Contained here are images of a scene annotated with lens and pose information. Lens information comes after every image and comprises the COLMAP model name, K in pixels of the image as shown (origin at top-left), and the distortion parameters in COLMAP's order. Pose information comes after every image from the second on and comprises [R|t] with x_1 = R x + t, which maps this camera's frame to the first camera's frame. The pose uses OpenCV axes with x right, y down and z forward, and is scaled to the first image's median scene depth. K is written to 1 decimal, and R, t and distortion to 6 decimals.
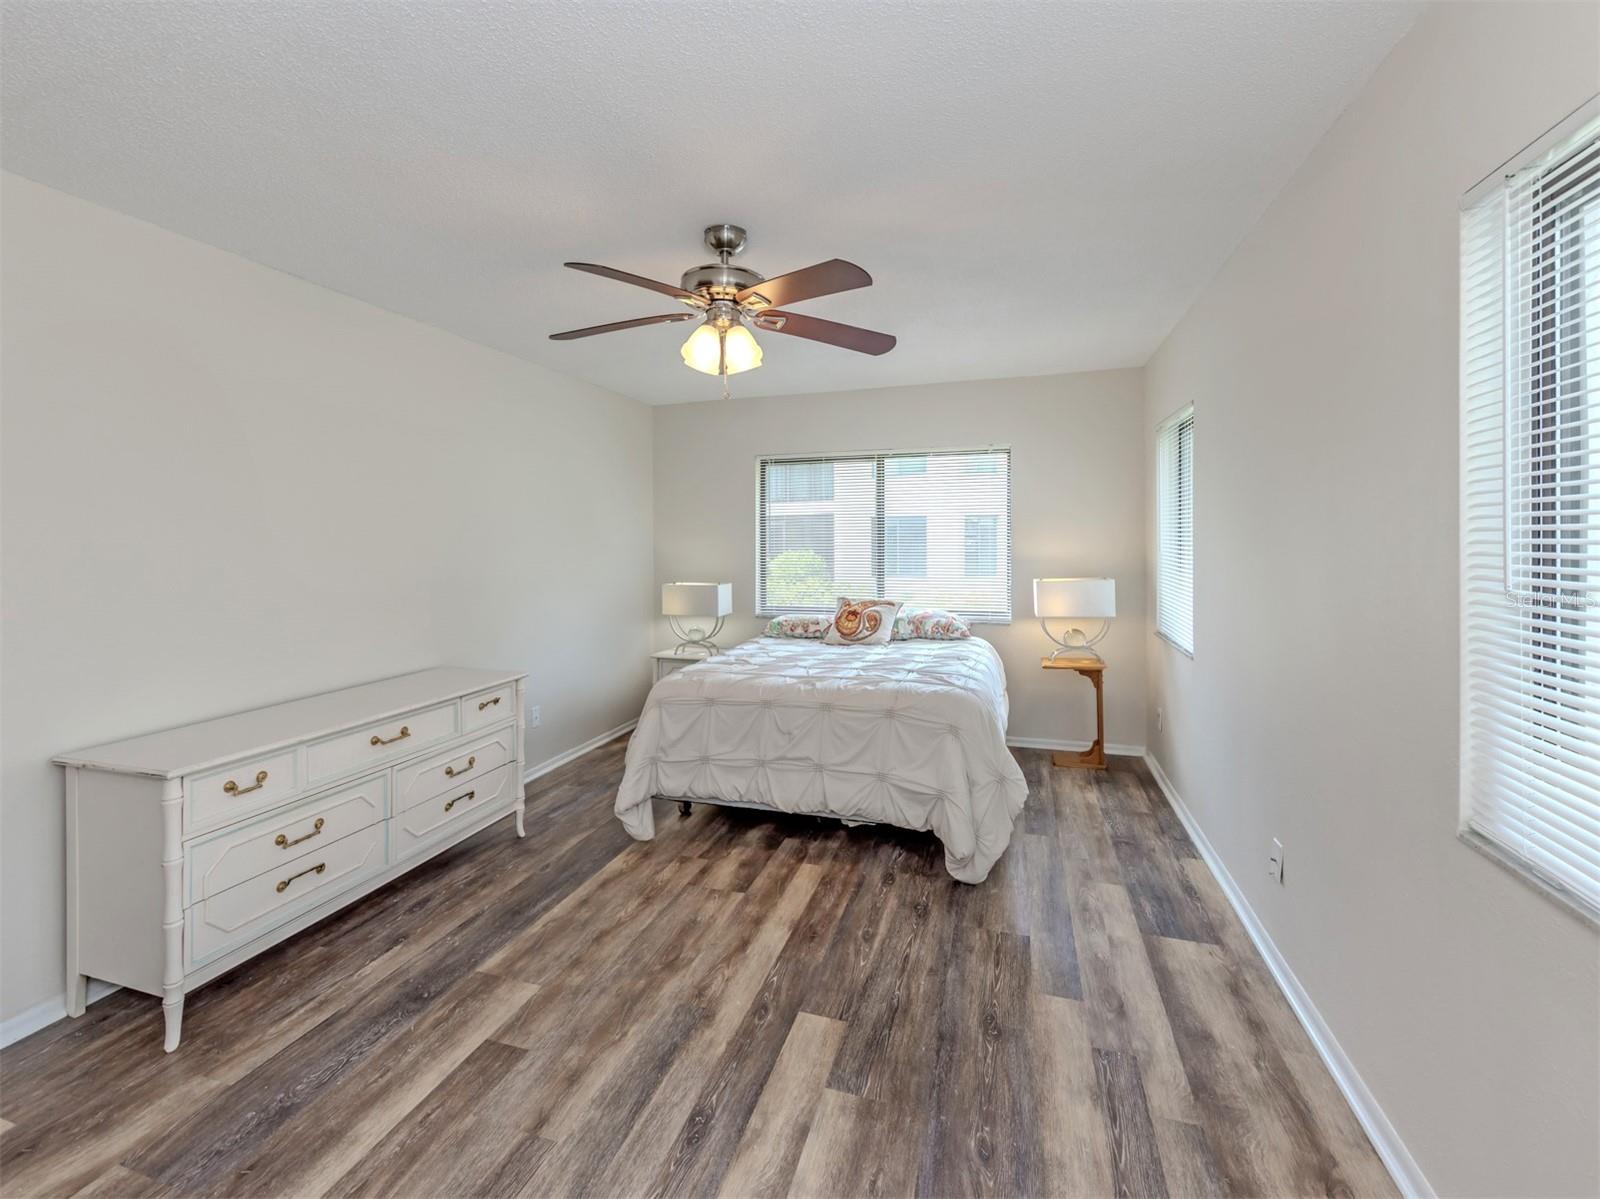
lens RADIAL K [[725.5, 0, 797.5], [0, 725.5, 542.6], [0, 0, 1]] dist [0.009014, -0.000549]
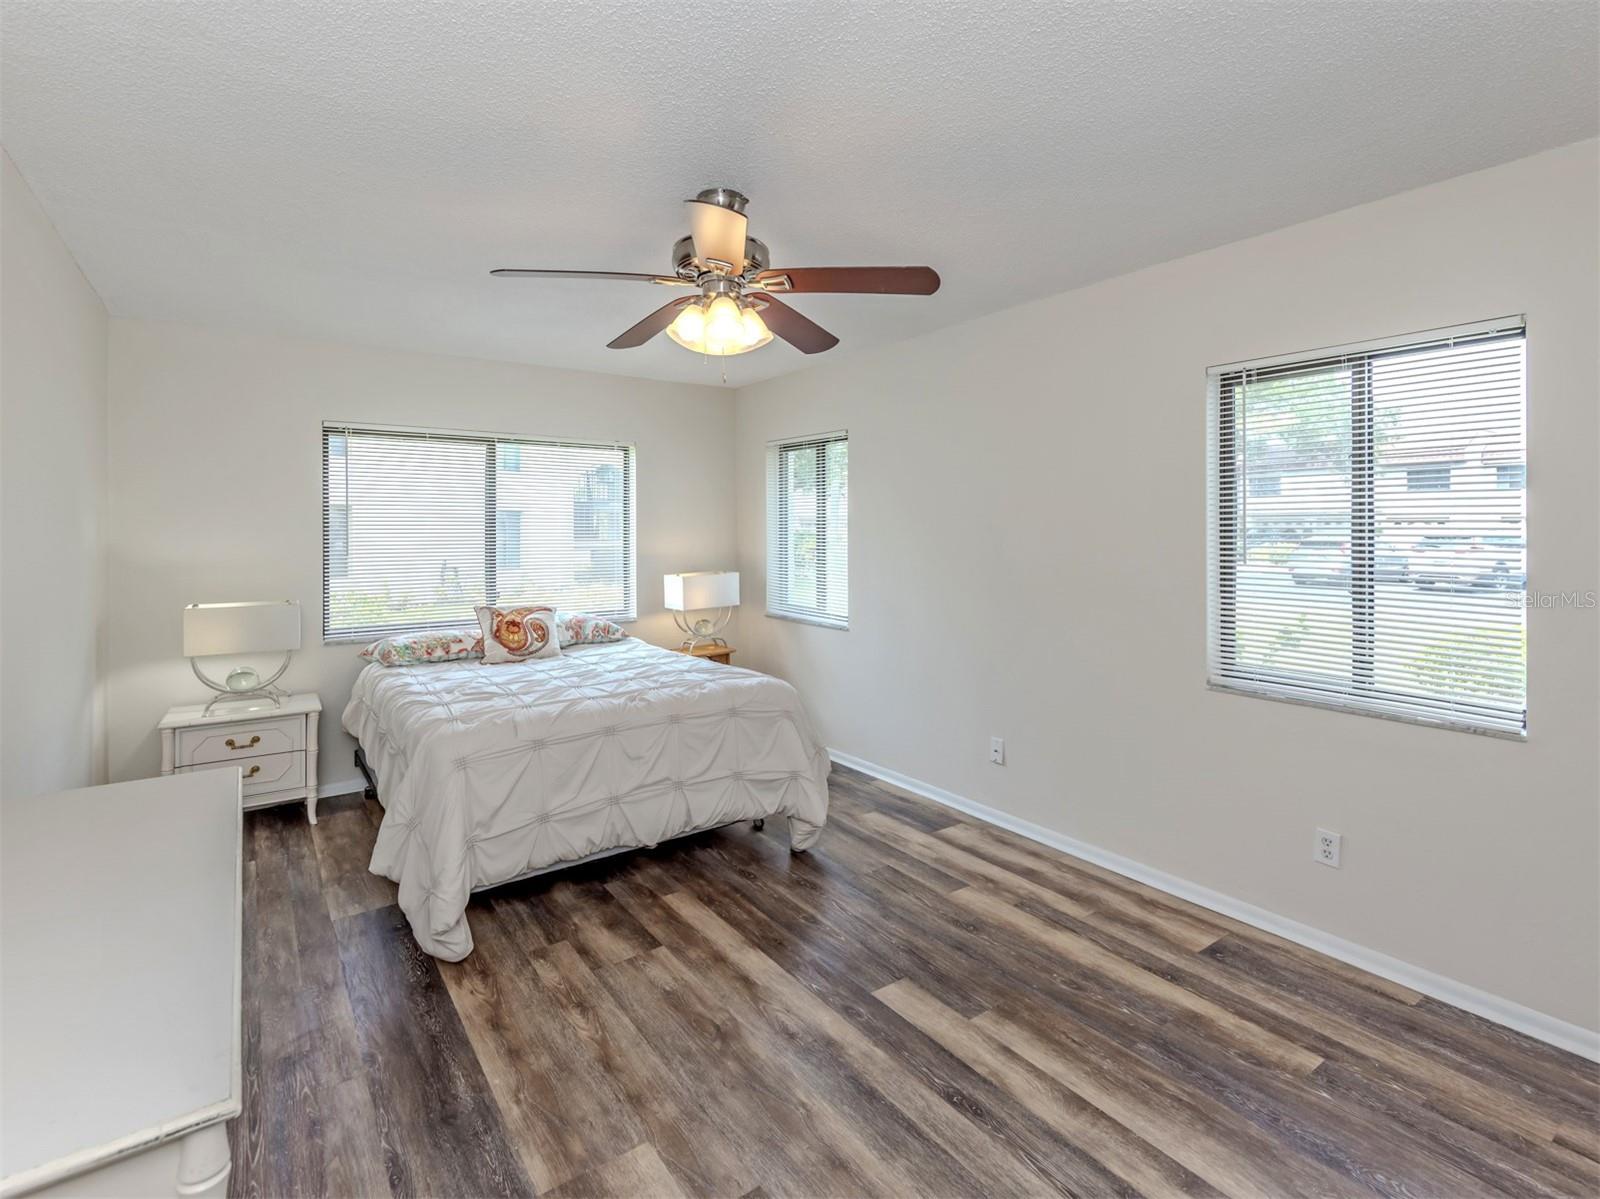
lens RADIAL K [[751.3, 0, 799.2], [0, 751.3, 527.9], [0, 0, 1]] dist [0.008520, -0.000212]
pose [[0.598666, 0.009437, 0.800943, -0.771182], [0.001770, 0.999913, -0.013104, -0.005673], [-0.800997, 0.009263, 0.598597, 0.358554]]
